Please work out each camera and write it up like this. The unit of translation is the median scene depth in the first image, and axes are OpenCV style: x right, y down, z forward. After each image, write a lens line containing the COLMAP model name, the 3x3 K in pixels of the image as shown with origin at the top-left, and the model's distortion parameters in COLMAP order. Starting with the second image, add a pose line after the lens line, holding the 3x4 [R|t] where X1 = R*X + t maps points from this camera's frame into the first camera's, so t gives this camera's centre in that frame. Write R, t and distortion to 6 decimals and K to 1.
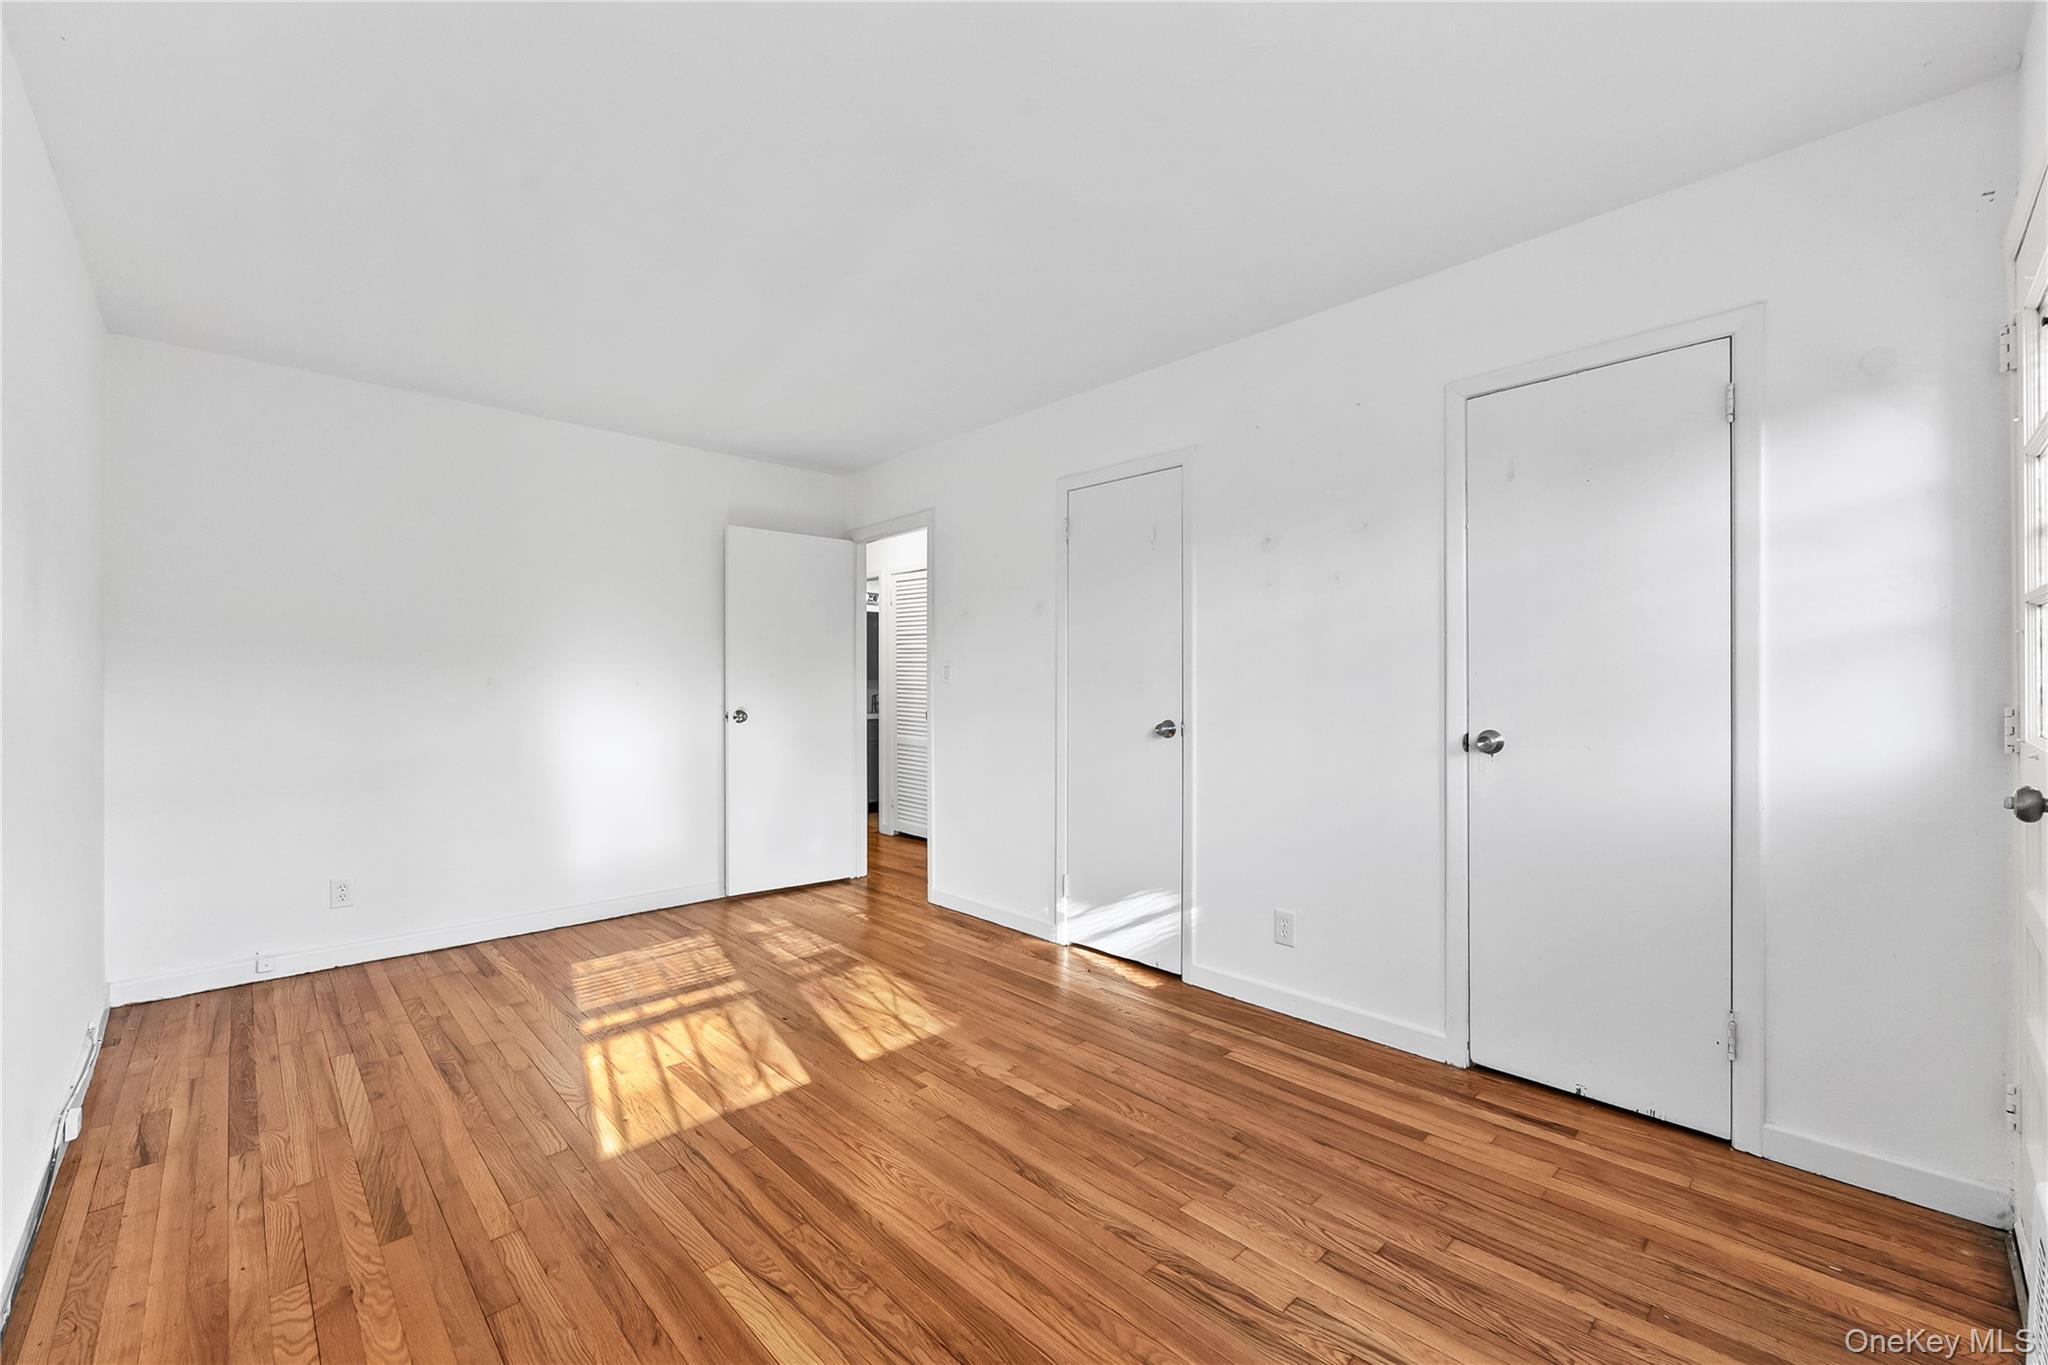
lens RADIAL K [[831.3, 0, 1023.2], [0, 831.3, 691.6], [0, 0, 1]] dist [0.000110, -0.000326]
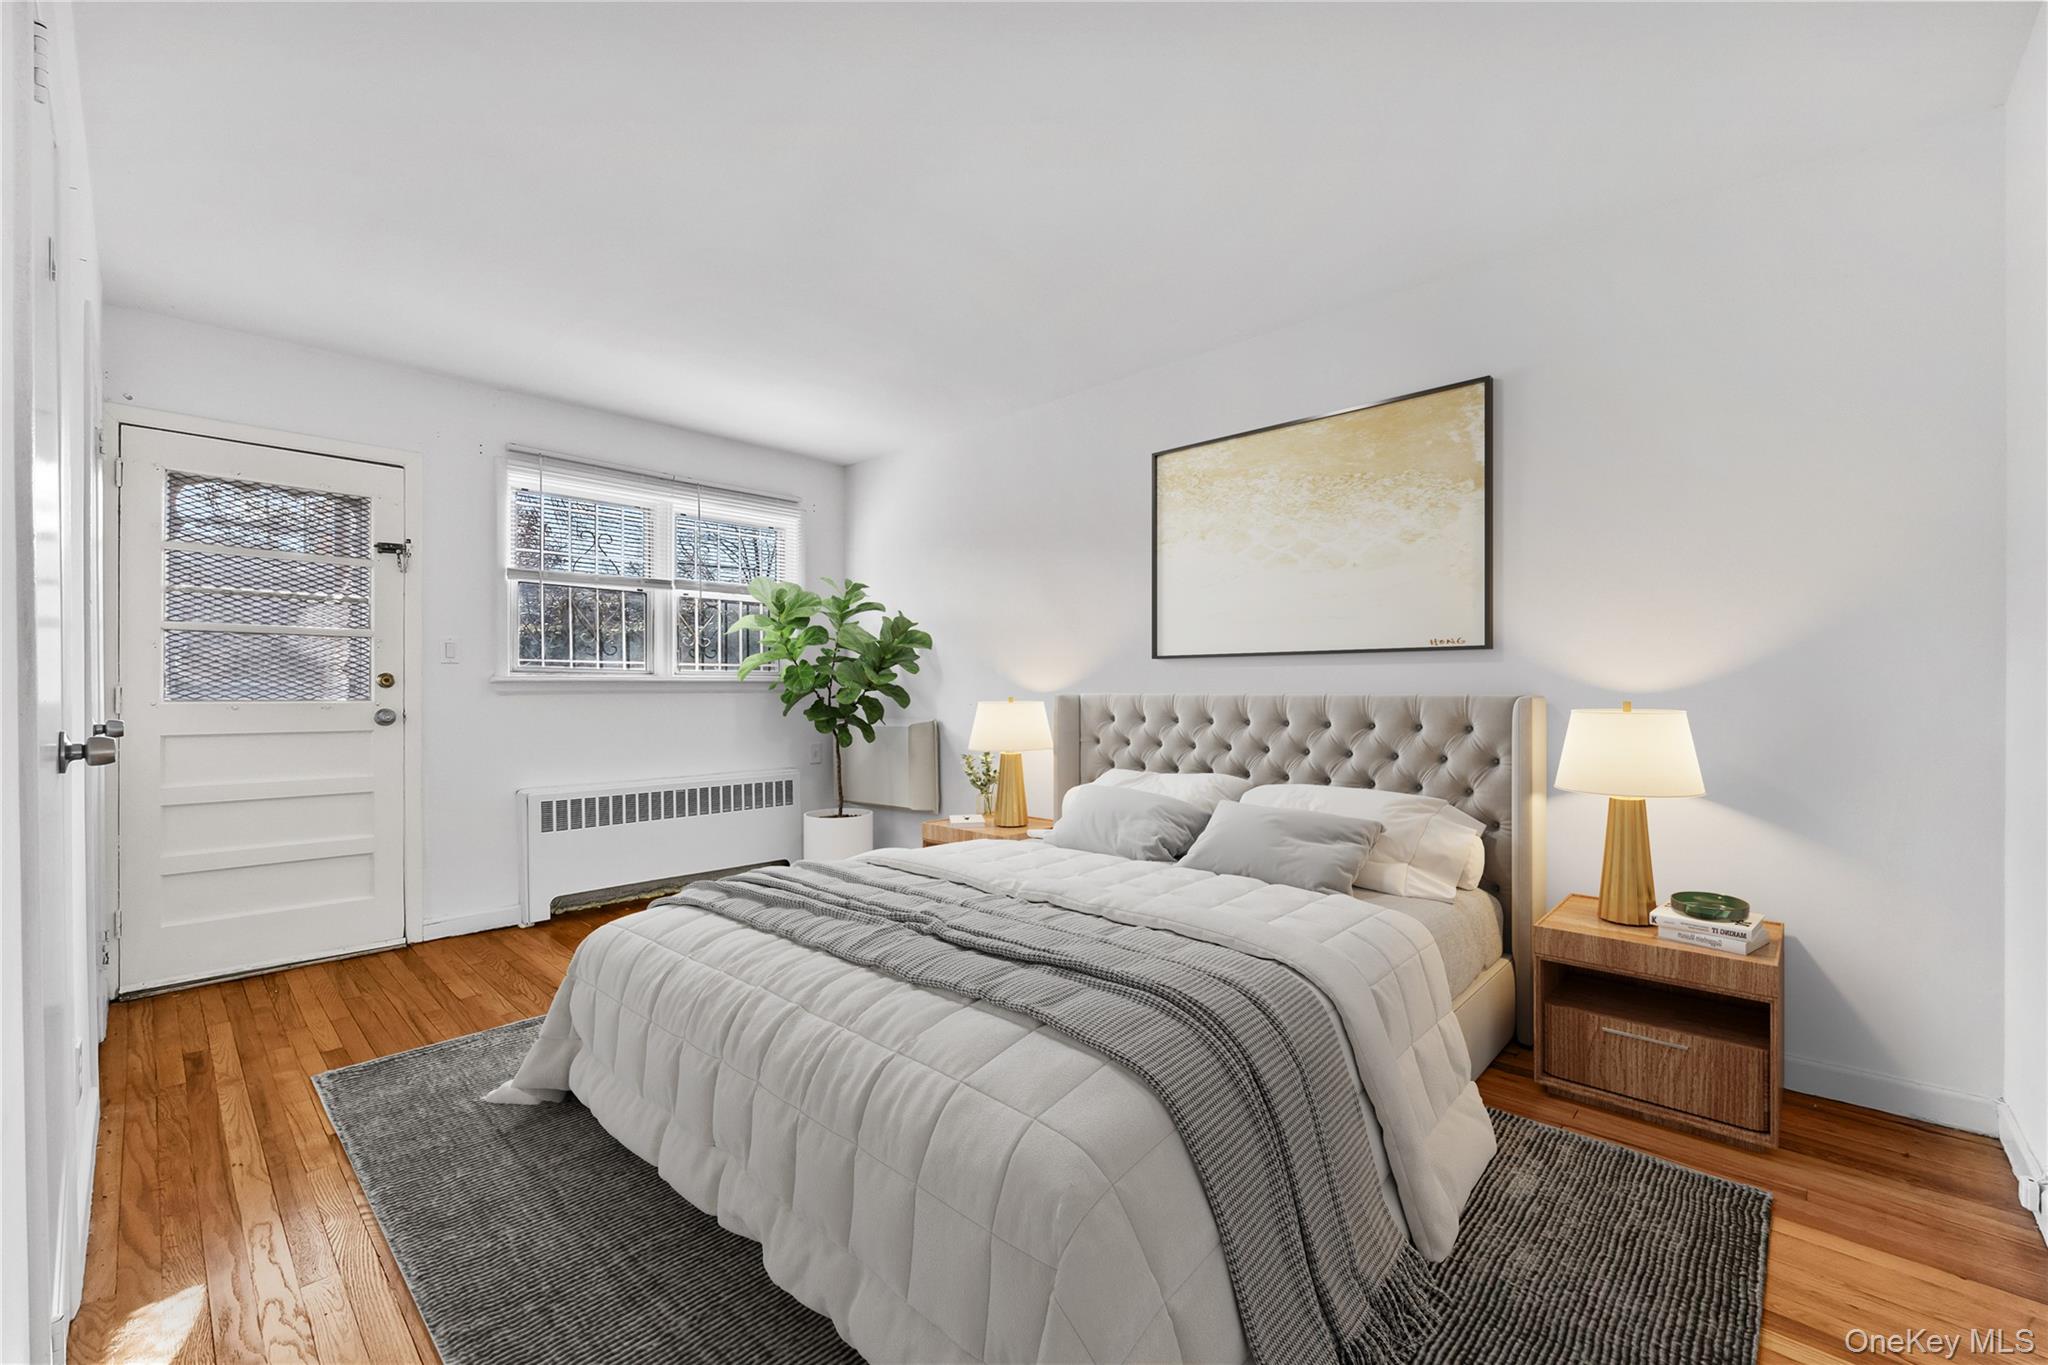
lens RADIAL K [[831.3, 0, 1019.0], [0, 831.3, 682.1], [0, 0, 1]] dist [0.000110, -0.000326]
pose [[-0.999200, -0.006528, -0.039449, -0.425798], [-0.006475, 0.999978, -0.001470, 0.014306], [0.039457, -0.001214, -0.999221, 2.186930]]
